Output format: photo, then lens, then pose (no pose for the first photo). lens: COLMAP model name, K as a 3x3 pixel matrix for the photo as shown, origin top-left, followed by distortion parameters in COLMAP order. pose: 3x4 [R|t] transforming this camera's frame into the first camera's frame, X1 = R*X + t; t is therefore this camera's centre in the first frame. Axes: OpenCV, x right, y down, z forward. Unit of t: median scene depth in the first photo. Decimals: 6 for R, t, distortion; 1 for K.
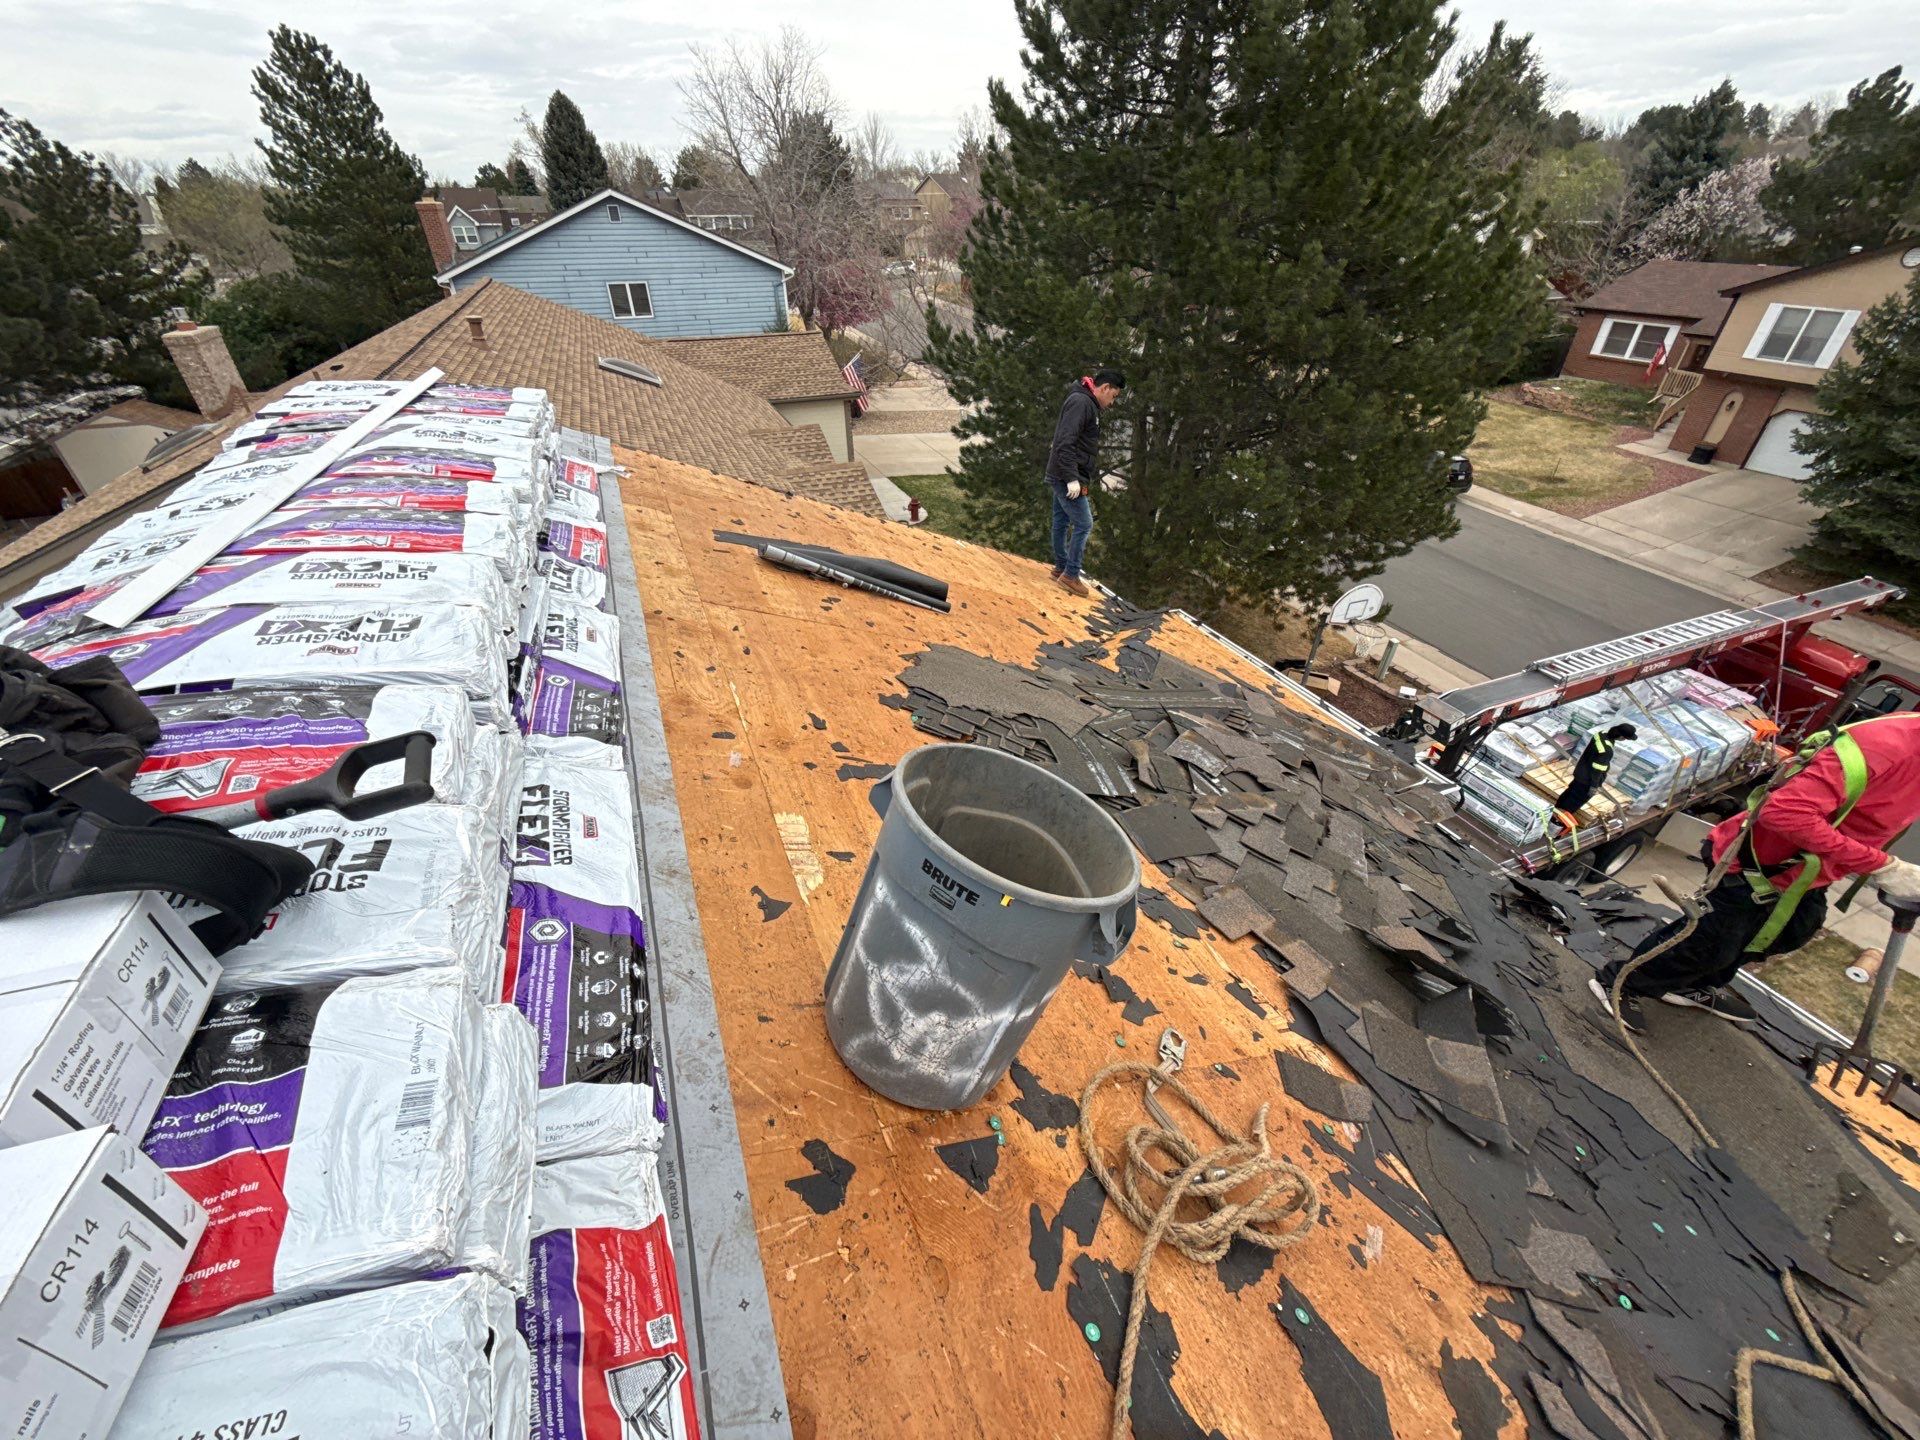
lens RADIAL K [[768.4, 0, 960.0], [0, 768.4, 720.0], [0, 0, 1]] dist [0.005432, -0.000607]
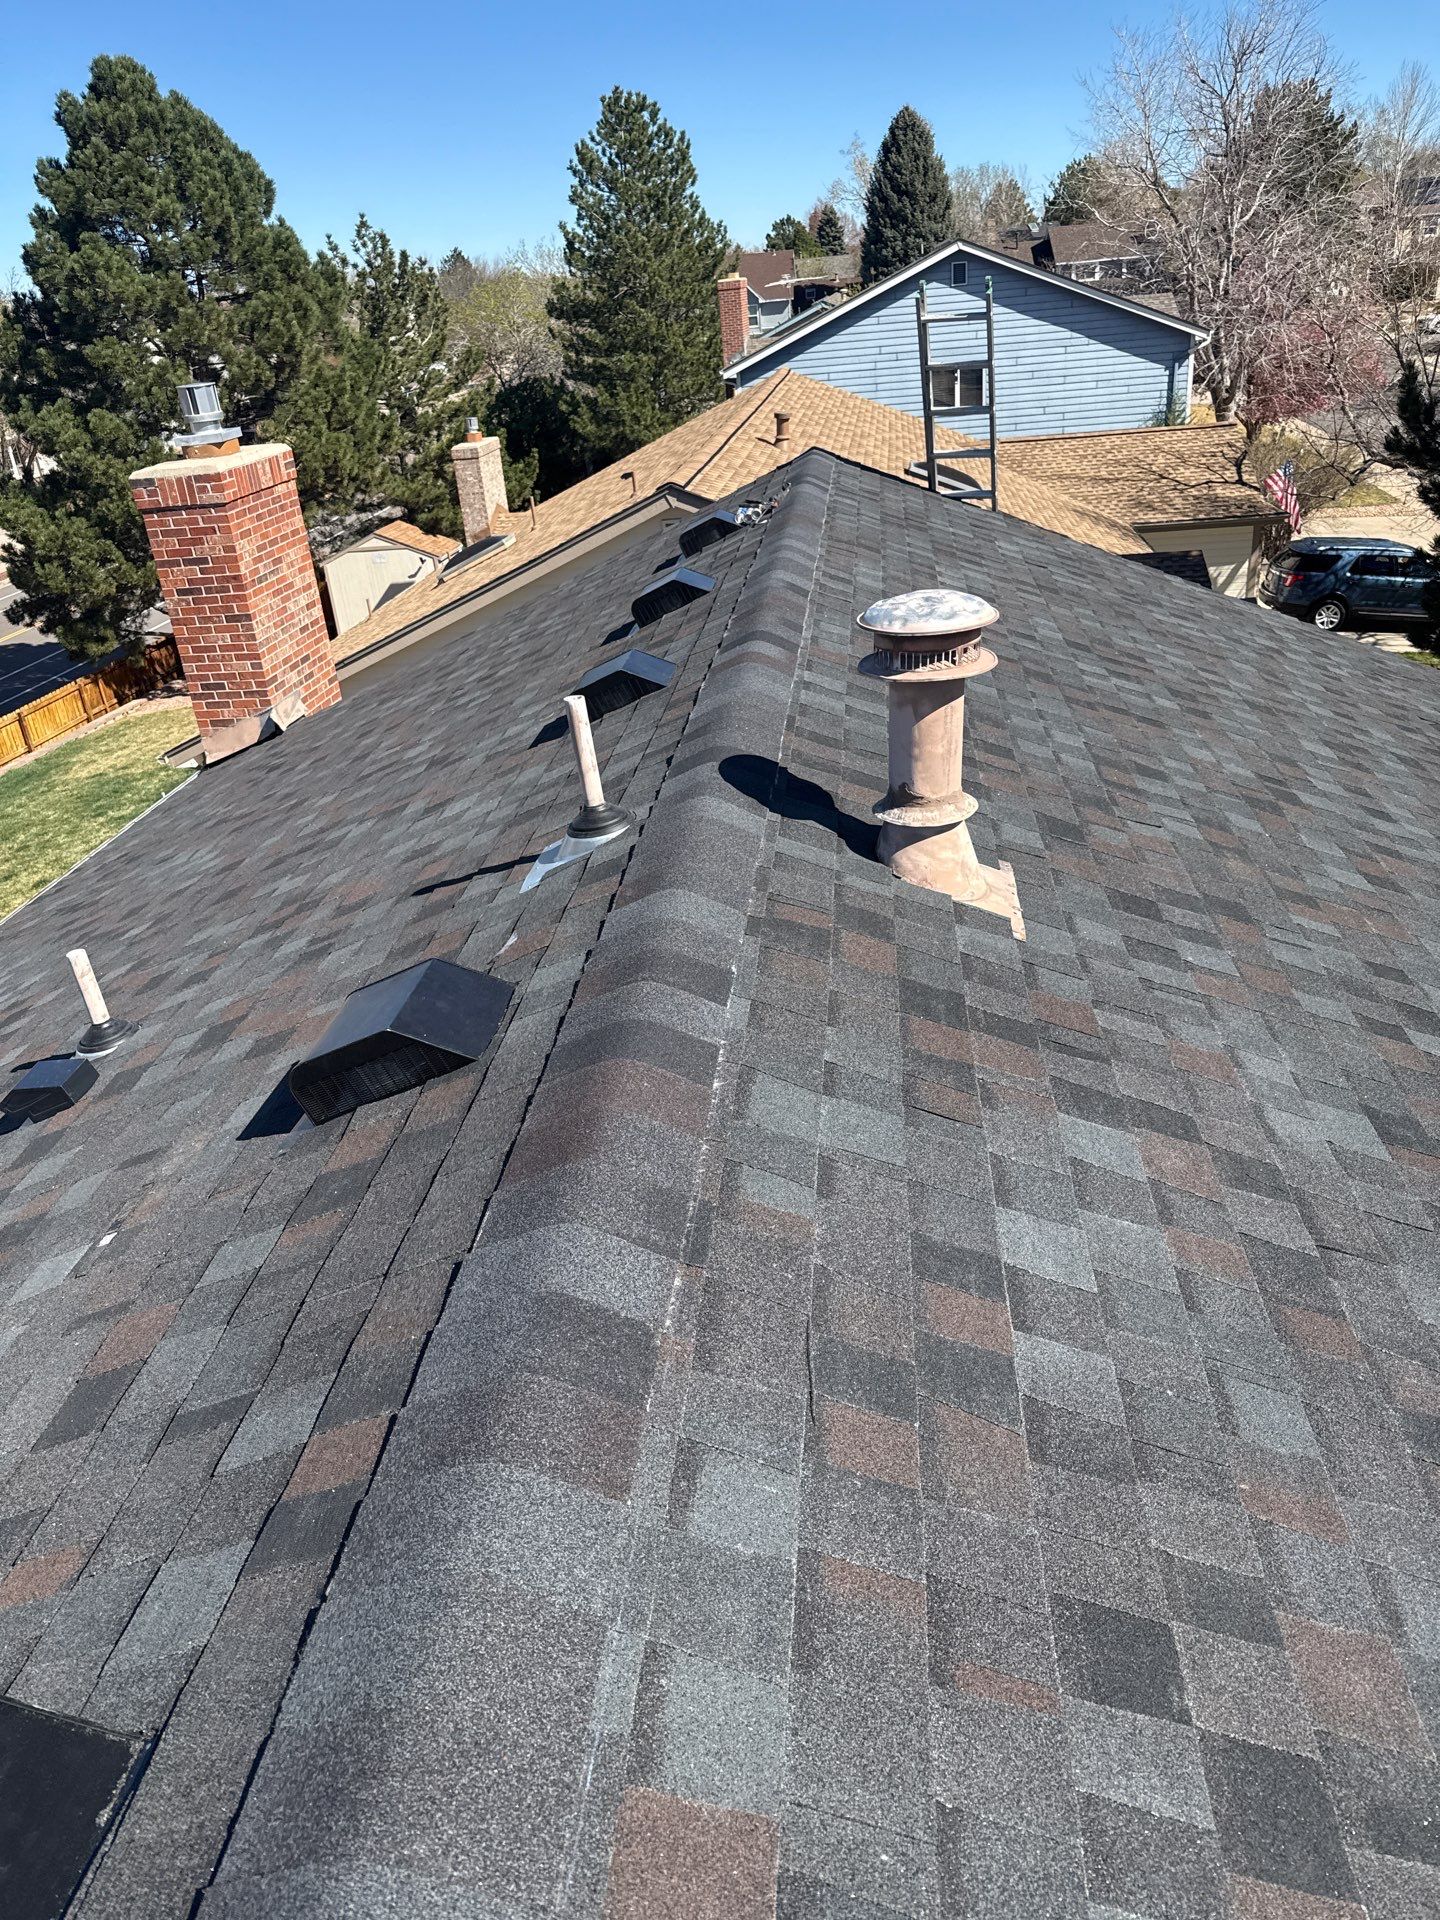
lens RADIAL K [[1407.4, 0, 720.0], [0, 1407.4, 960.0], [0, 0, 1]] dist [0.020380, 0.000588]
pose [[0.876812, 0.146099, -0.458100, 0.046697], [-0.198670, 0.977673, -0.068455, 0.094474], [0.437871, 0.151033, 0.886261, -0.157890]]
